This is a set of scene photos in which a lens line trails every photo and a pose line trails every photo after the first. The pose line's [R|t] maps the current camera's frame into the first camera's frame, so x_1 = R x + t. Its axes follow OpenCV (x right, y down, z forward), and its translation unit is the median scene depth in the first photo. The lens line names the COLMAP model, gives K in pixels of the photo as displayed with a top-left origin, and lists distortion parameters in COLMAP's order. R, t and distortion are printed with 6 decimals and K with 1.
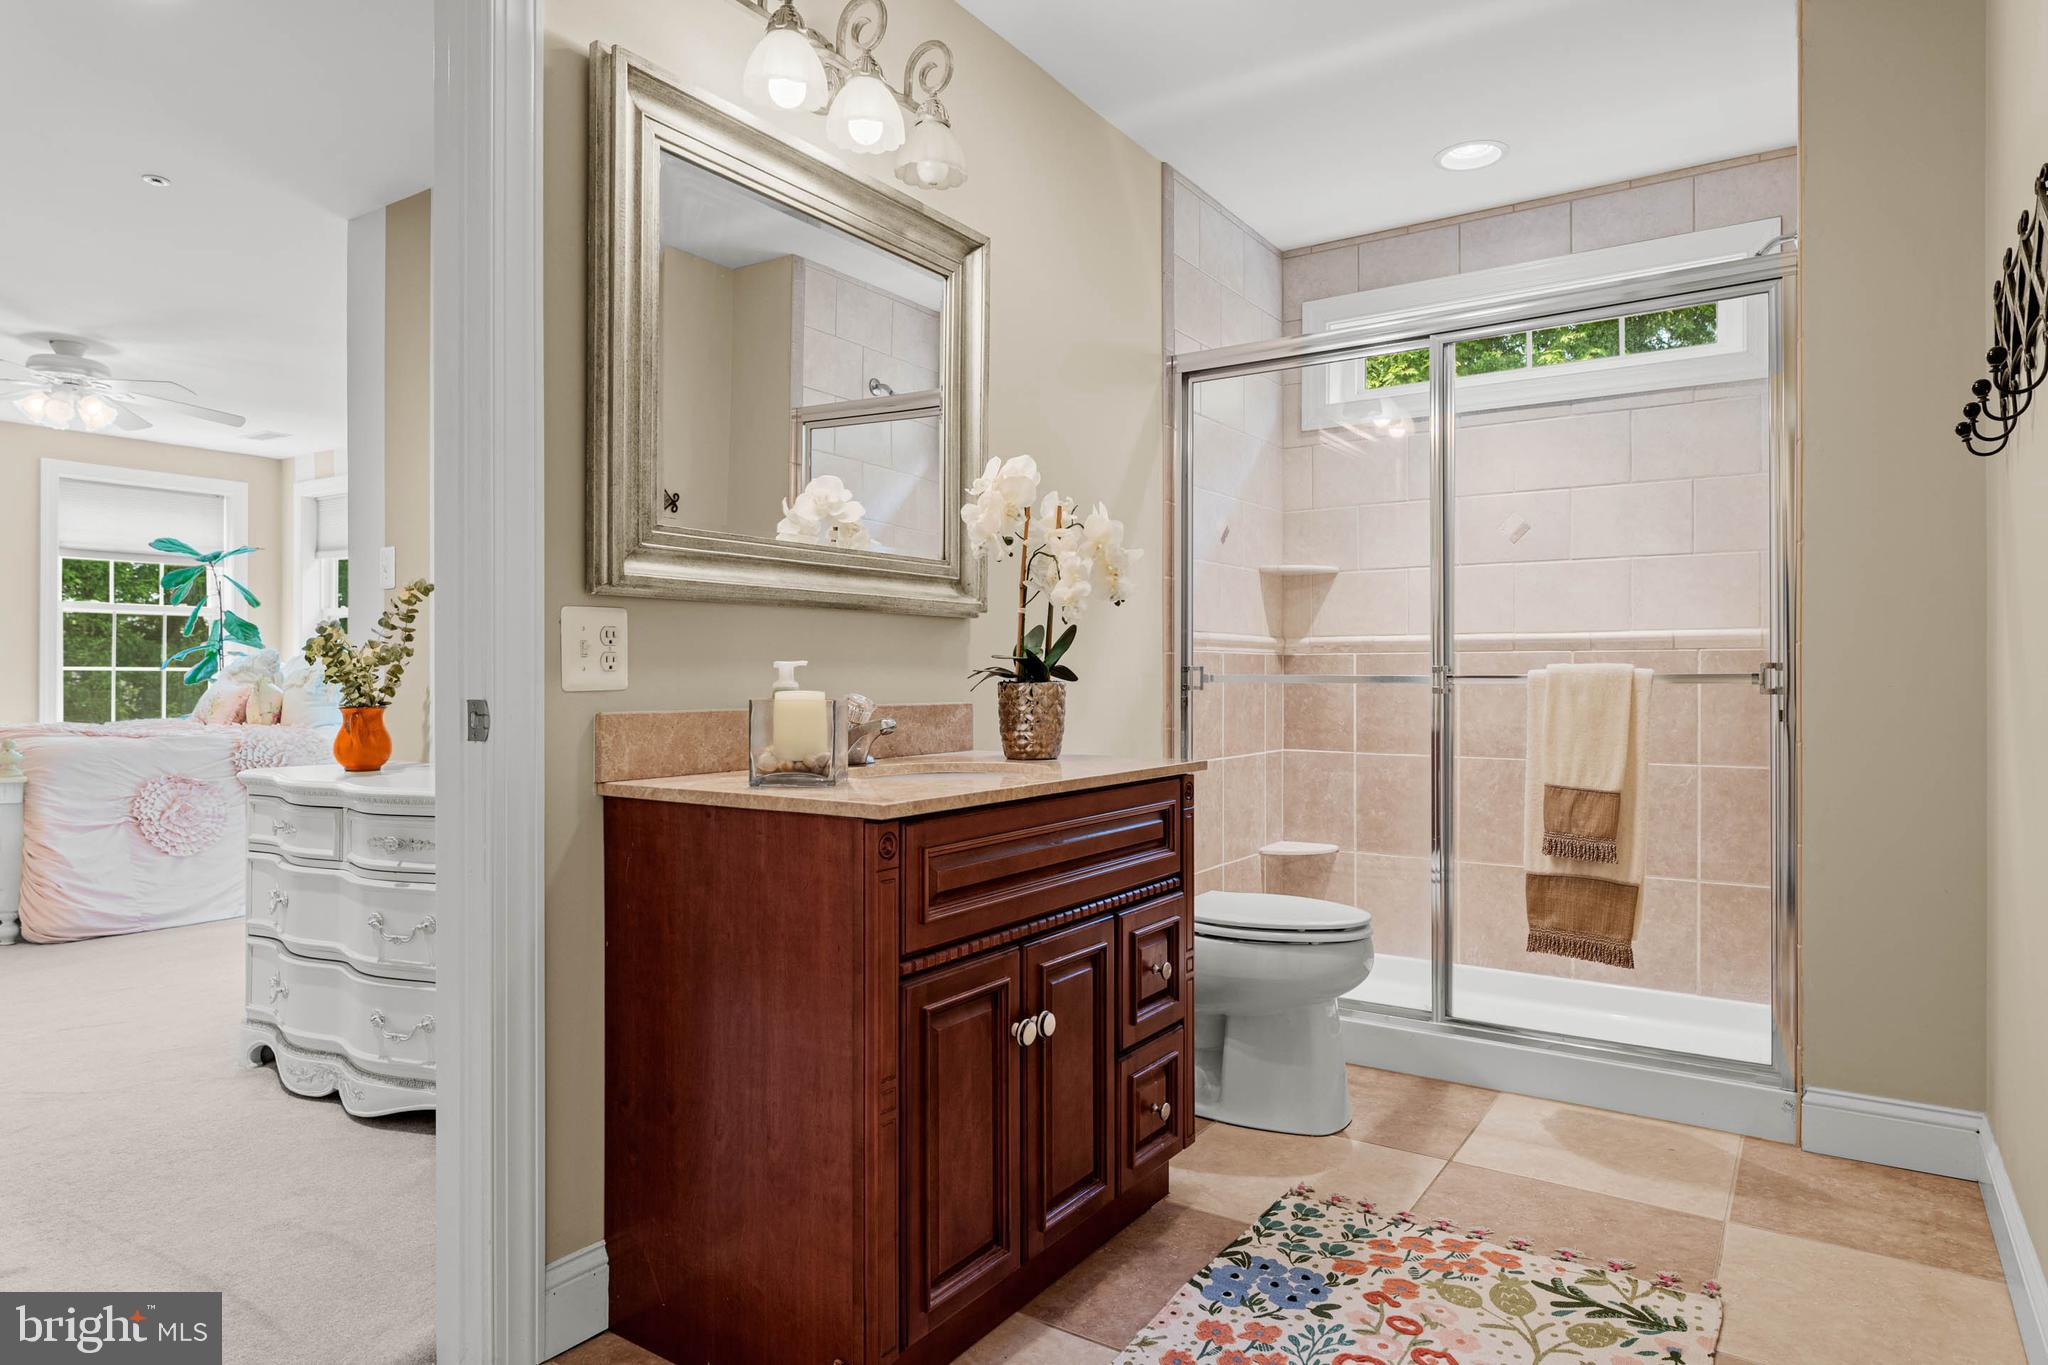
lens RADIAL K [[1183.5, 0, 1027.3], [0, 1183.5, 670.9], [0, 0, 1]] dist [0.002066, 0.000750]
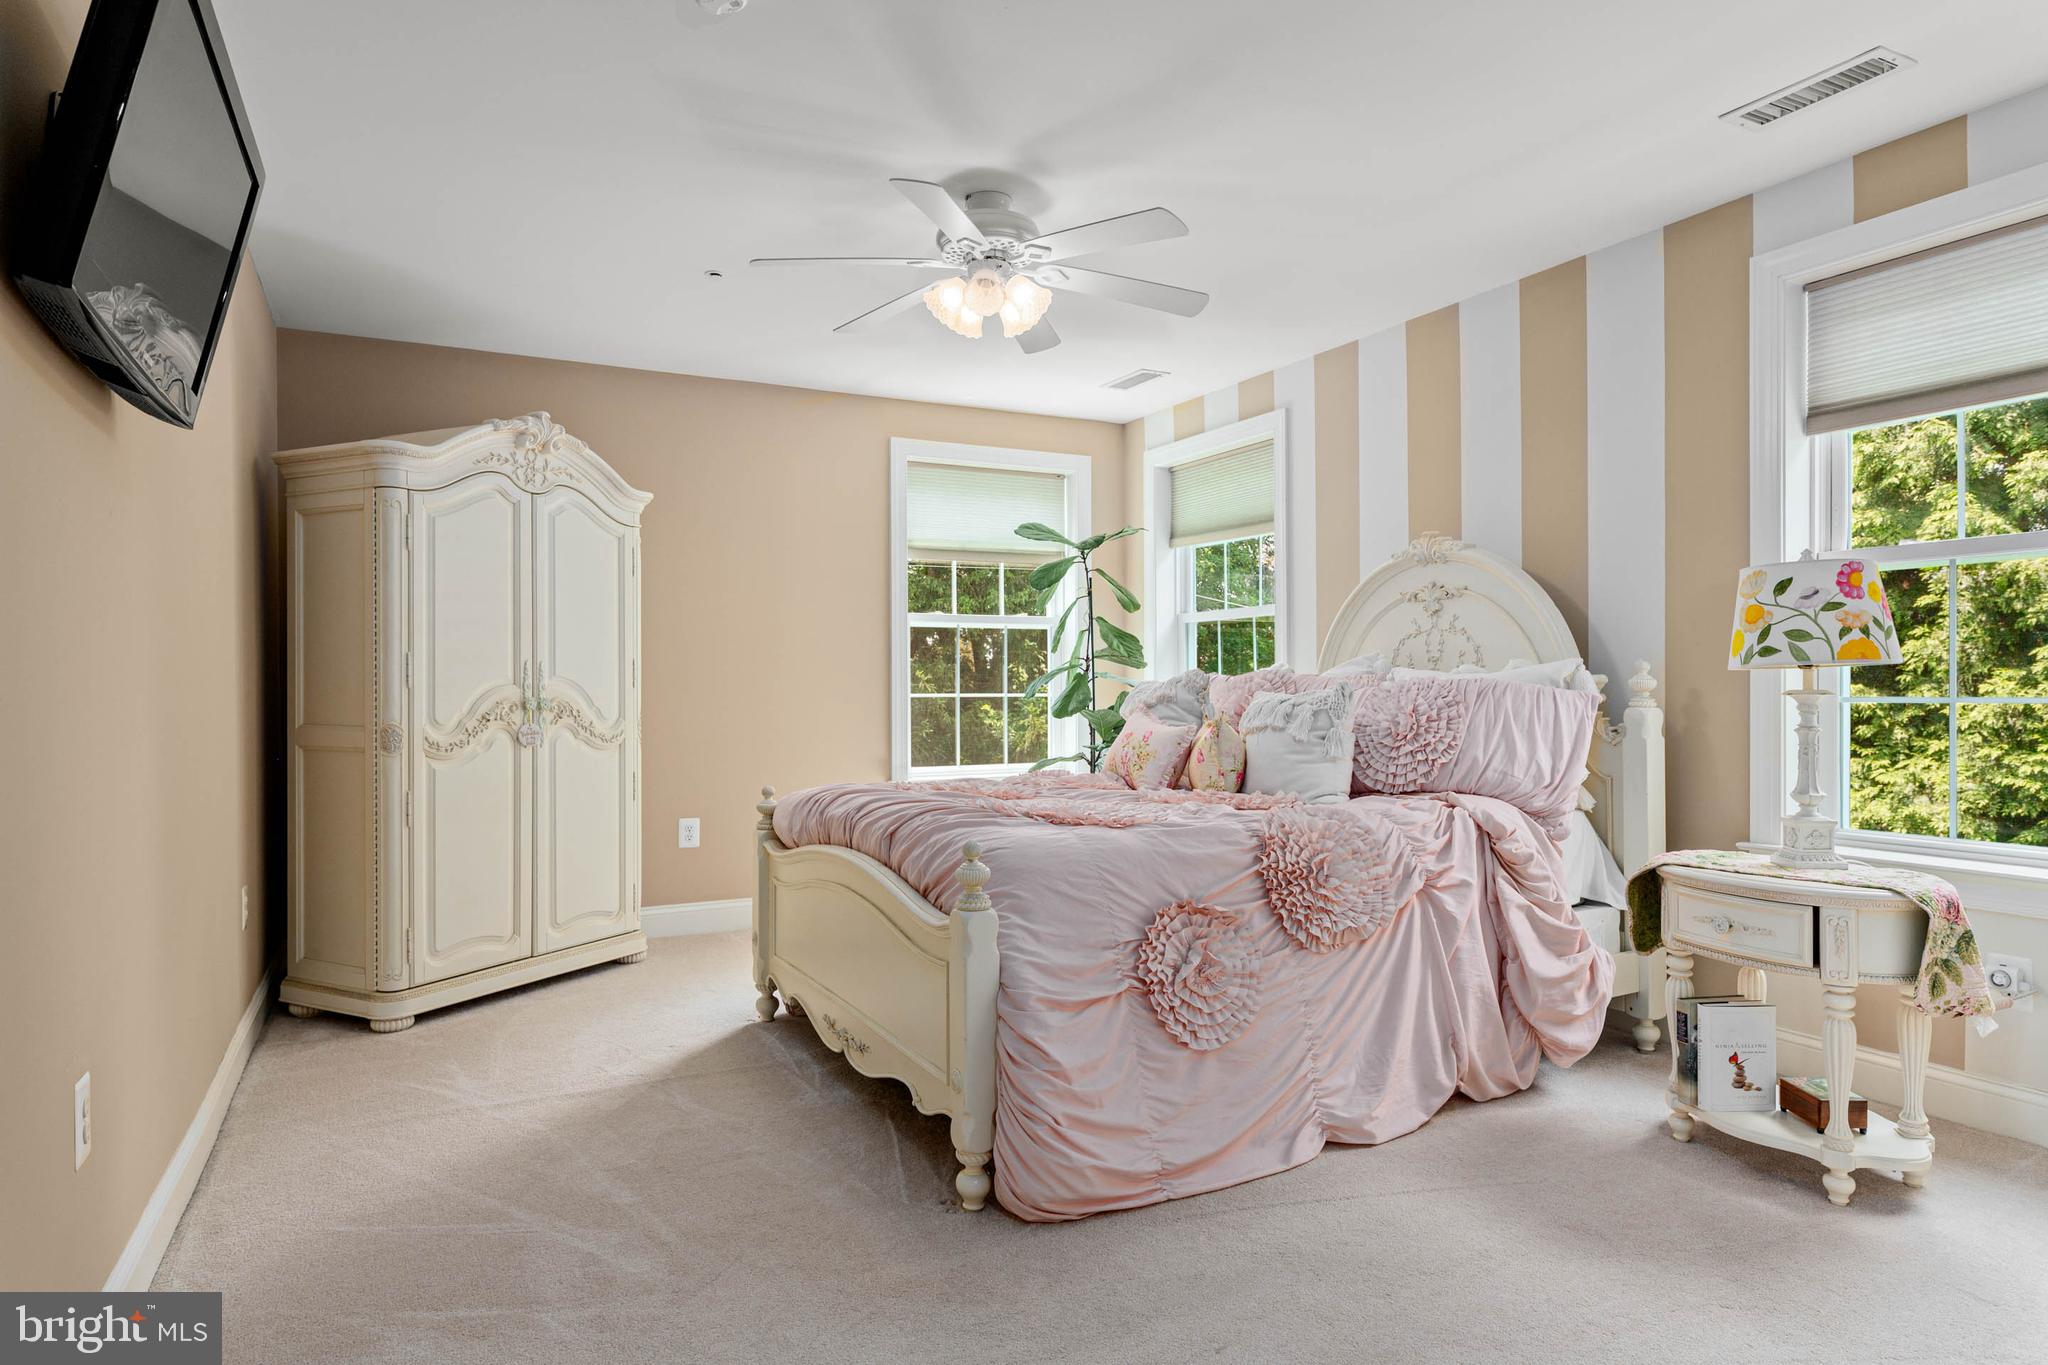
lens RADIAL K [[1181.0, 0, 1051.4], [0, 1181.0, 683.3], [0, 0, 1]] dist [0.003547, -0.000679]
pose [[0.885612, -0.008943, -0.464339, -0.433495], [0.010295, 0.999947, 0.000378, -0.012278], [0.464311, -0.005115, 0.885657, 0.401629]]
